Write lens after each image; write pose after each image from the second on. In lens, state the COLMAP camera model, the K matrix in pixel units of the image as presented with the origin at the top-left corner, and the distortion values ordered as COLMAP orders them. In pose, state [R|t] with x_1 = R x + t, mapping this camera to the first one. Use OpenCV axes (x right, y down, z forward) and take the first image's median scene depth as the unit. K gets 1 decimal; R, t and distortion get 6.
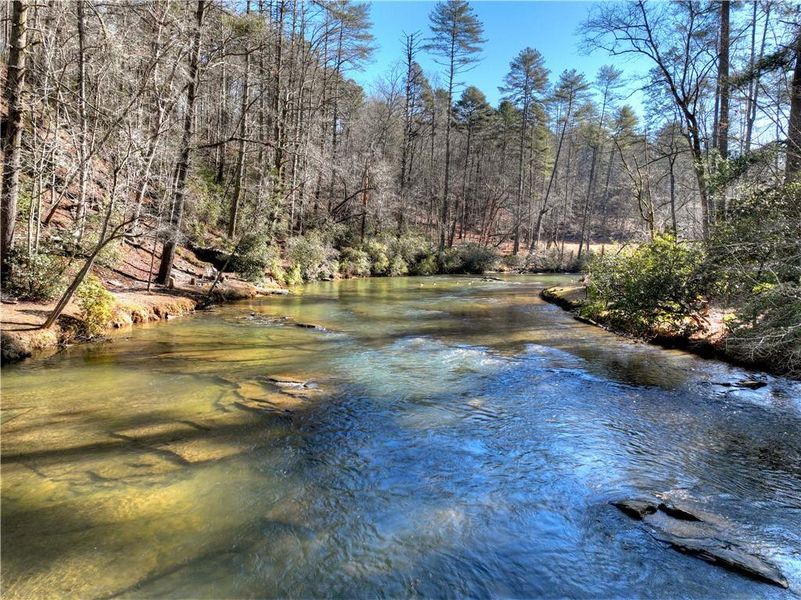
lens RADIAL K [[565.1, 0, 400.5], [0, 565.1, 300.0], [0, 0, 1]] dist [-0.002106, 0.002676]
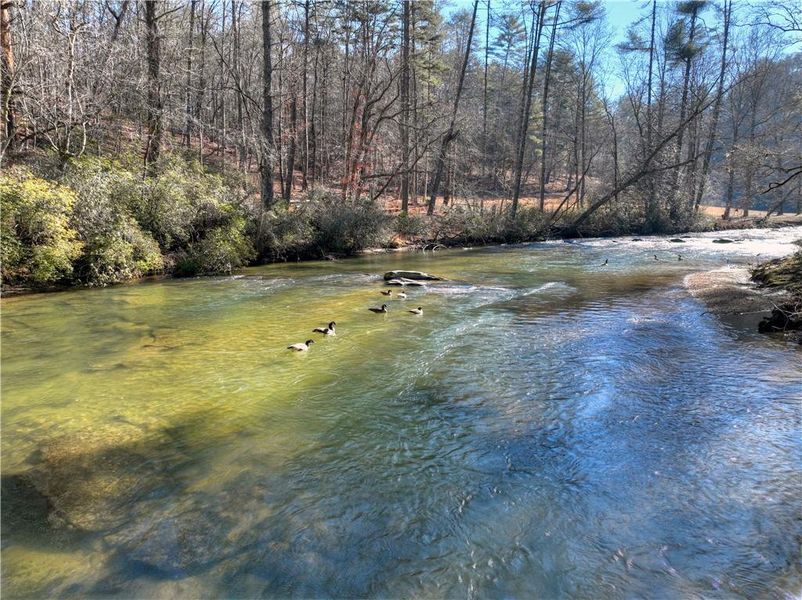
lens RADIAL K [[565.8, 0, 401.0], [0, 565.8, 300.0], [0, 0, 1]] dist [-0.002106, 0.002676]
pose [[0.961712, -0.076766, 0.263091, 0.056713], [0.063020, 0.996189, 0.060306, -0.038895], [-0.266718, -0.041417, 0.962884, 0.585384]]
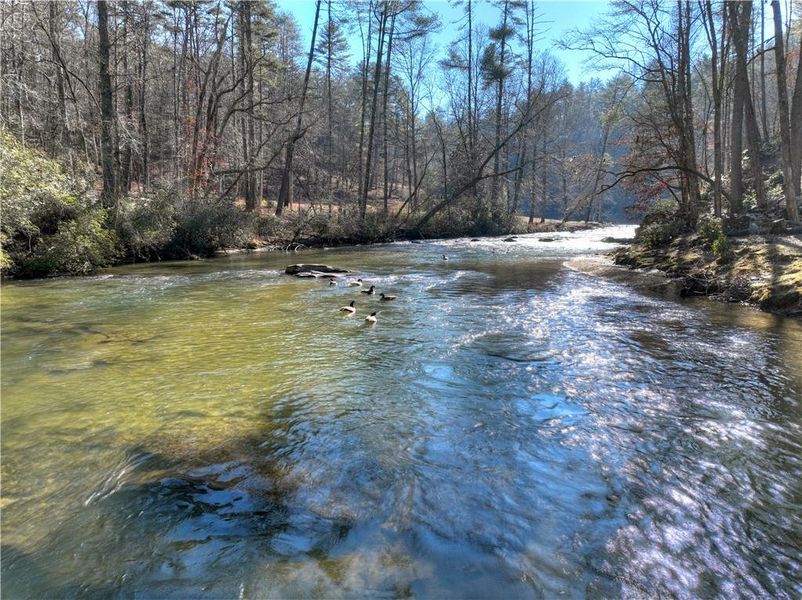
lens RADIAL K [[565.8, 0, 401.0], [0, 565.8, 300.0], [0, 0, 1]] dist [-0.002106, 0.002676]
pose [[0.818217, -0.109642, 0.564358, 0.009988], [0.085985, 0.993943, 0.068437, -0.033113], [-0.568444, -0.007470, 0.822688, 0.615611]]
